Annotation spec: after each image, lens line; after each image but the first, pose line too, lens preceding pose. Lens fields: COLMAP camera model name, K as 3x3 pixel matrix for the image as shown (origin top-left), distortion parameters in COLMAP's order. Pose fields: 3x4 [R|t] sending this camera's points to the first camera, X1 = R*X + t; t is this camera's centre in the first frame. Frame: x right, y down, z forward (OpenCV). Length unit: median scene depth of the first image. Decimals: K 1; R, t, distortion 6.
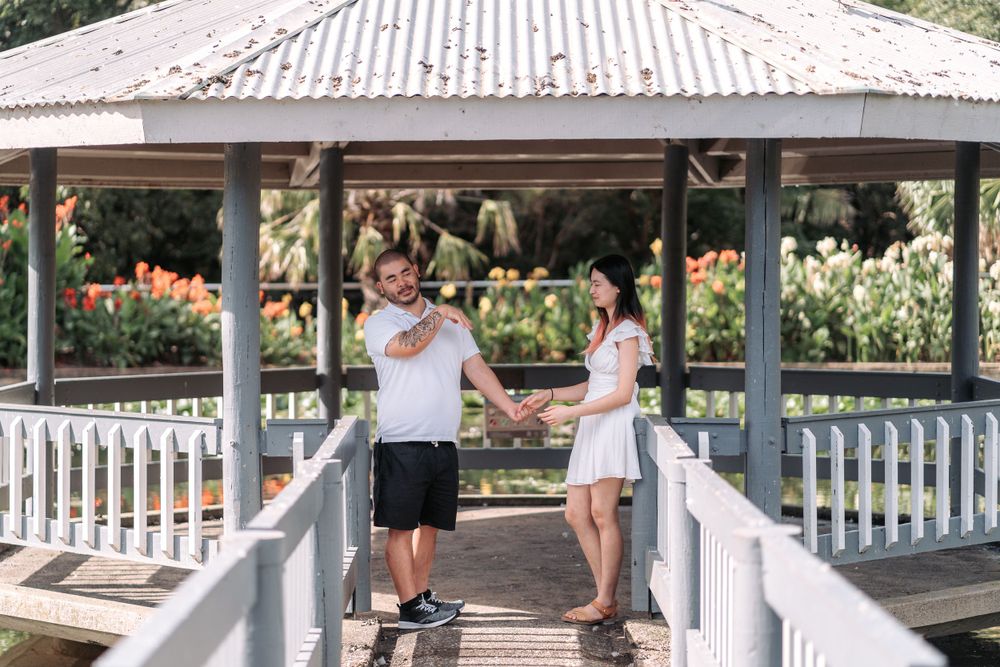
lens RADIAL K [[2160.8, 0, 479.6], [0, 2160.8, 333.7], [0, 0, 1]] dist [-0.003442, -0.173677]
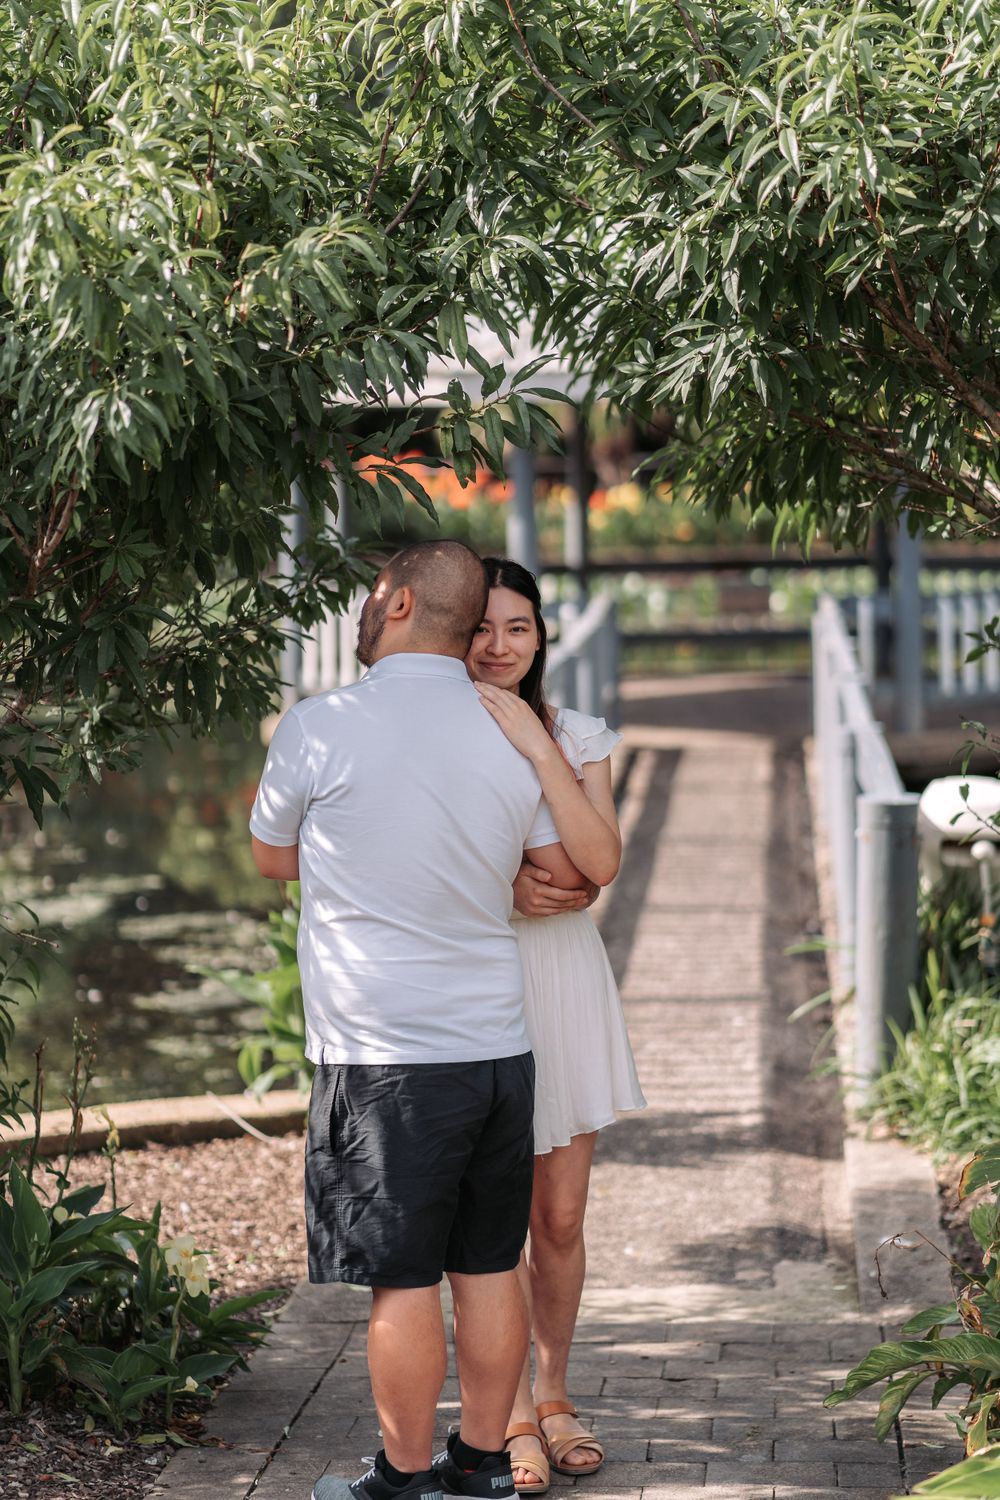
lens RADIAL K [[3241.2, 0, 500.0], [0, 3241.2, 750.0], [0, 0, 1]] dist [-0.003442, -0.173677]
pose [[0.996600, -0.007862, -0.082013, 0.040002], [0.014083, 0.997042, 0.075557, -0.019169], [0.081176, -0.076455, 0.993763, -1.035359]]
